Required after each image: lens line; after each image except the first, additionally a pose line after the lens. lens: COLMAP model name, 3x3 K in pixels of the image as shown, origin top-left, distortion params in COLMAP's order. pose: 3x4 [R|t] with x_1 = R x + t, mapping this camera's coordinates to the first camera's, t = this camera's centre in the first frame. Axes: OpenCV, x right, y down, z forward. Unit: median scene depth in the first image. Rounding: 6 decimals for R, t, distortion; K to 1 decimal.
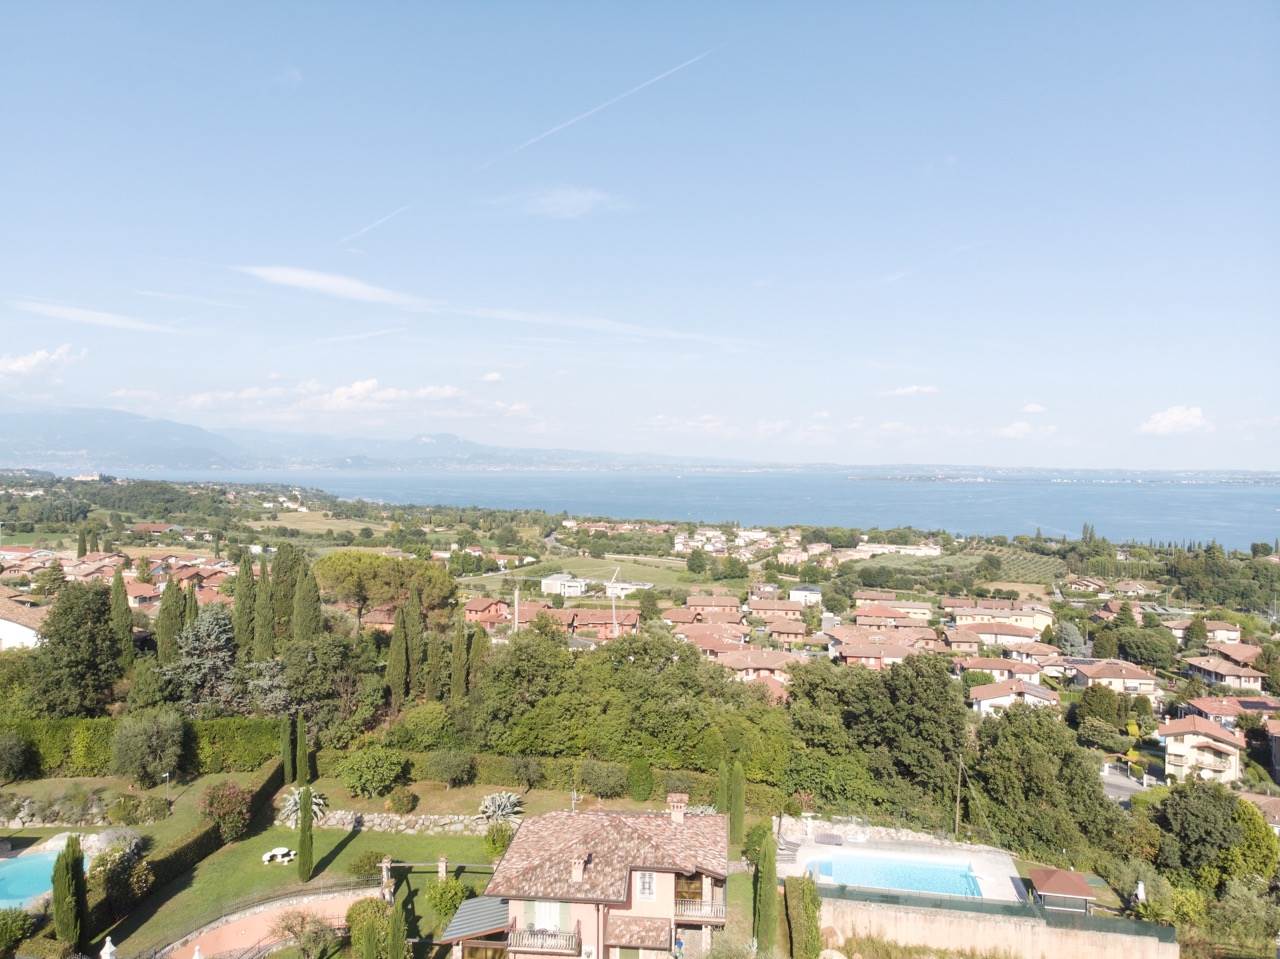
lens RADIAL K [[944.1, 0, 632.8], [0, 944.1, 491.6], [0, 0, 1]] dist [0.001001, 0.000864]
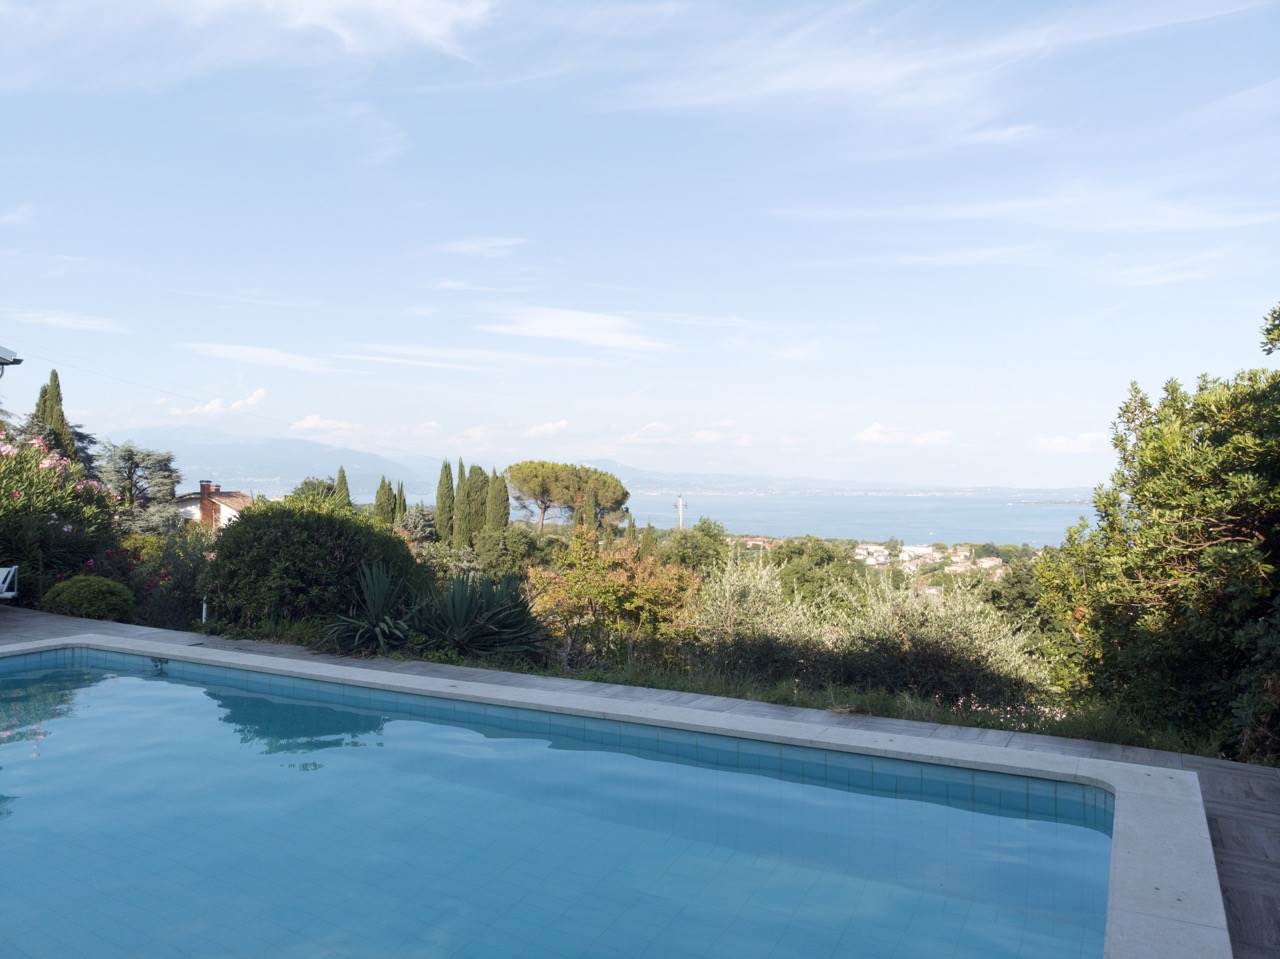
lens RADIAL K [[944.1, 0, 632.5], [0, 944.1, 487.2], [0, 0, 1]] dist [0.001001, 0.000864]
pose [[0.986043, -0.002836, -0.166467, 0.001270], [-0.002243, 0.999538, -0.030315, 0.132863], [0.166476, 0.030266, 0.985581, -0.083780]]
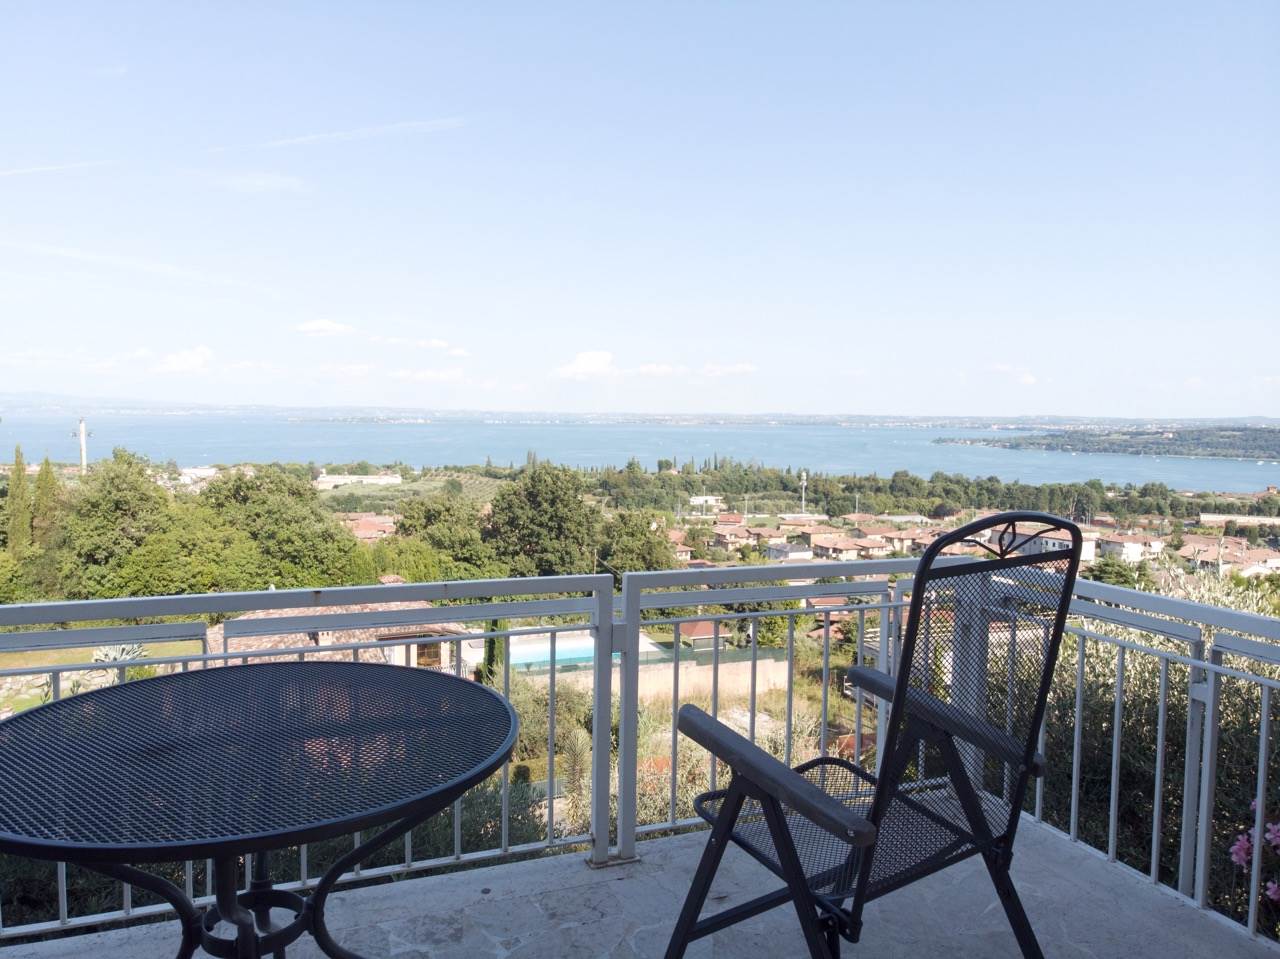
lens RADIAL K [[944.1, 0, 632.8], [0, 944.1, 477.2], [0, 0, 1]] dist [0.001001, 0.000864]
pose [[0.839595, -0.036113, 0.542011, -0.178237], [0.011310, 0.998734, 0.049024, 0.124106], [-0.543095, -0.035030, 0.838940, 0.057832]]
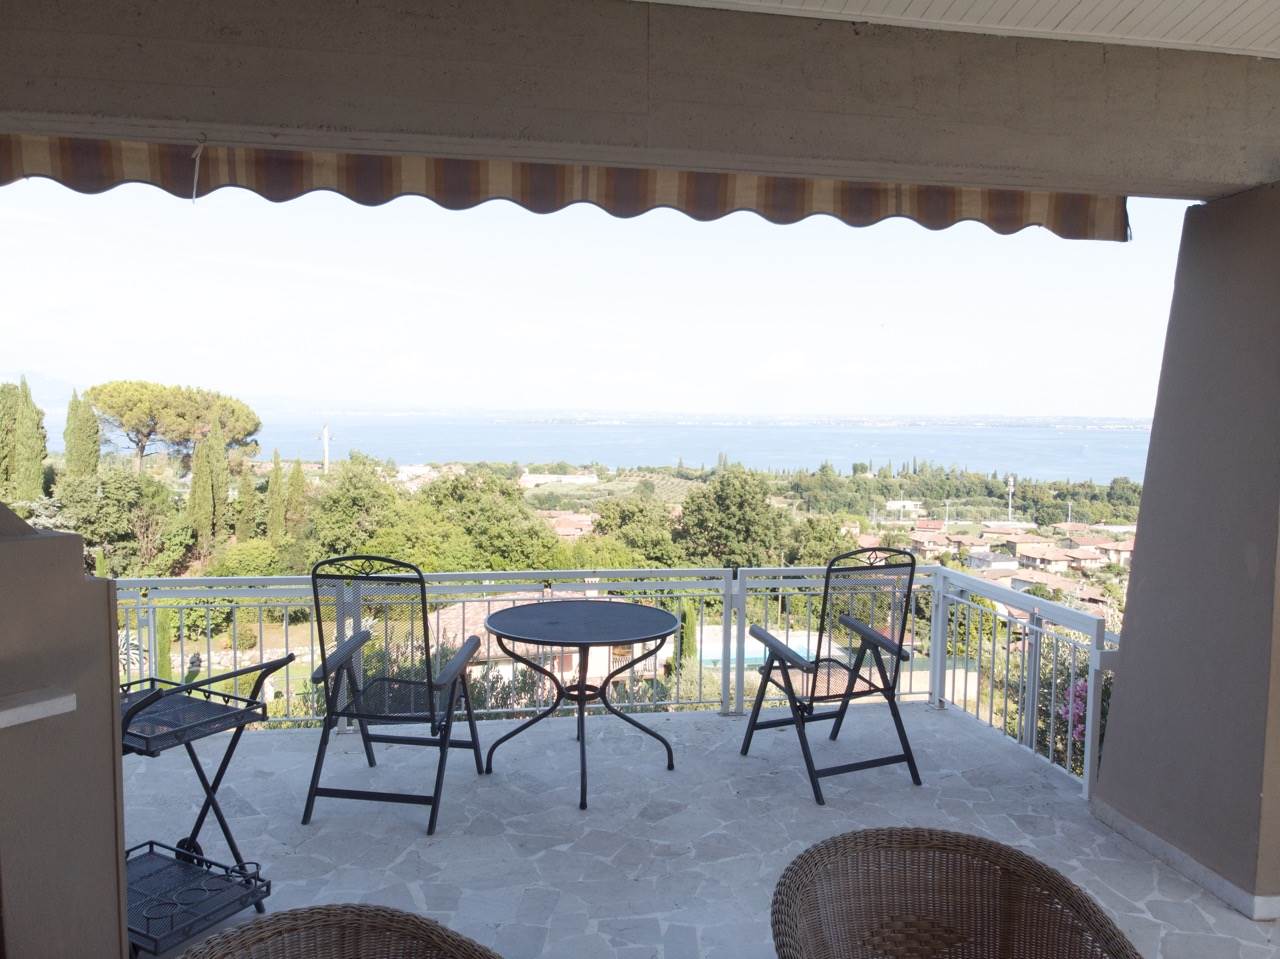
lens RADIAL K [[944.1, 0, 633.0], [0, 944.1, 476.7], [0, 0, 1]] dist [0.001001, 0.000864]
pose [[0.931838, -0.023544, 0.362109, -0.190487], [0.007781, 0.998960, 0.044928, 0.119872], [-0.362791, -0.039048, 0.931052, 0.027556]]
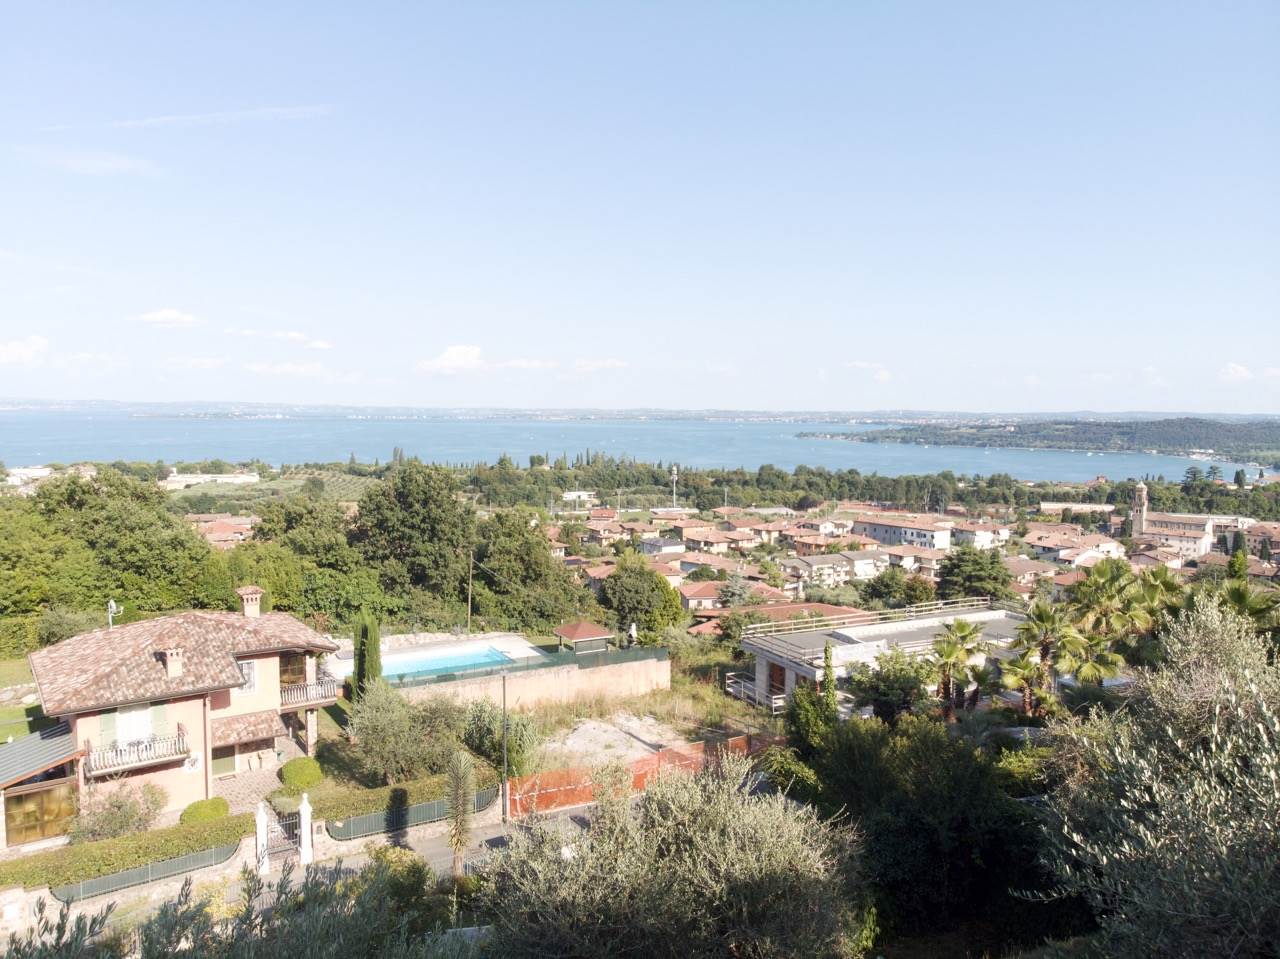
lens RADIAL K [[944.1, 0, 633.8], [0, 944.1, 484.5], [0, 0, 1]] dist [0.001001, 0.000864]
pose [[0.757081, -0.052546, 0.651204, -0.169799], [0.014459, 0.997864, 0.063708, 0.122299], [-0.653161, -0.038816, 0.756224, 0.081110]]
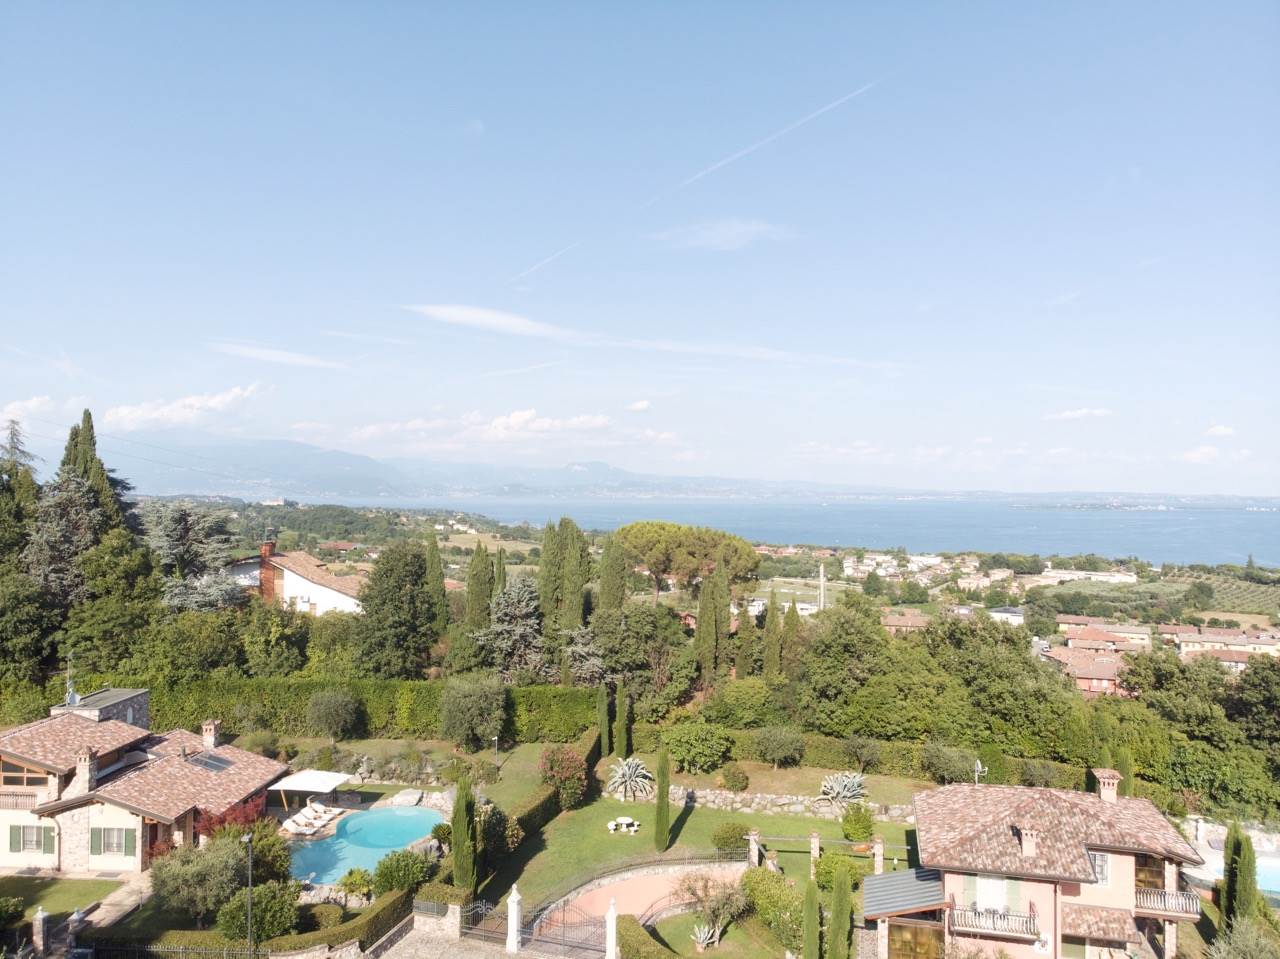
lens RADIAL K [[944.1, 0, 636.4], [0, 944.1, 474.8], [0, 0, 1]] dist [0.001001, 0.000864]
pose [[0.988116, -0.002901, -0.153686, -0.170430], [-0.004328, 0.998900, -0.046682, 0.063095], [0.153652, 0.046793, 0.987016, 0.042150]]
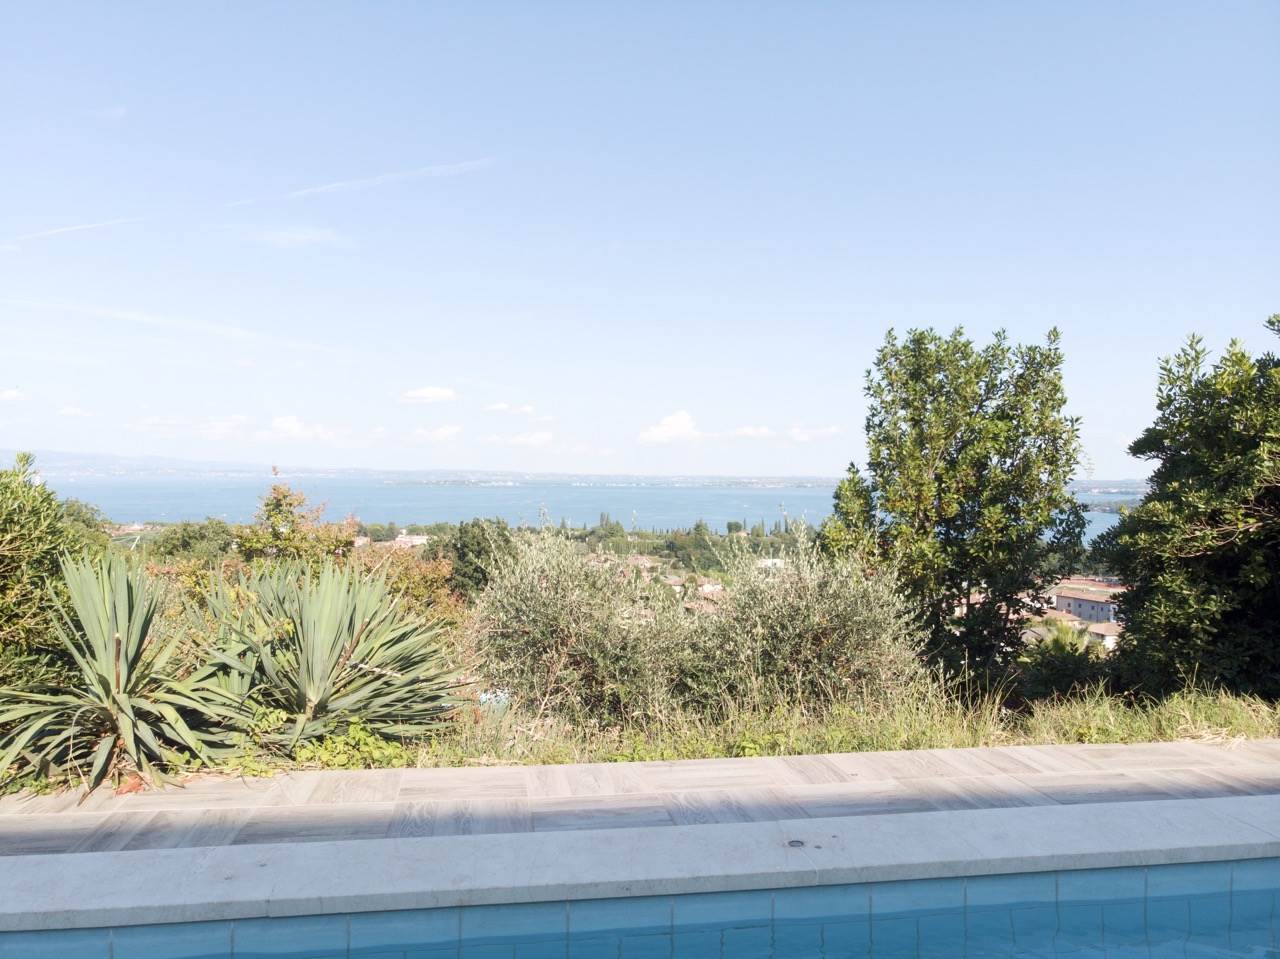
lens RADIAL K [[944.1, 0, 635.0], [0, 944.1, 490.4], [0, 0, 1]] dist [0.001001, 0.000864]
pose [[0.884908, -0.006025, 0.465726, -0.043277], [0.009197, 0.999947, -0.004538, 0.135717], [-0.465675, 0.008299, 0.884917, -0.034847]]
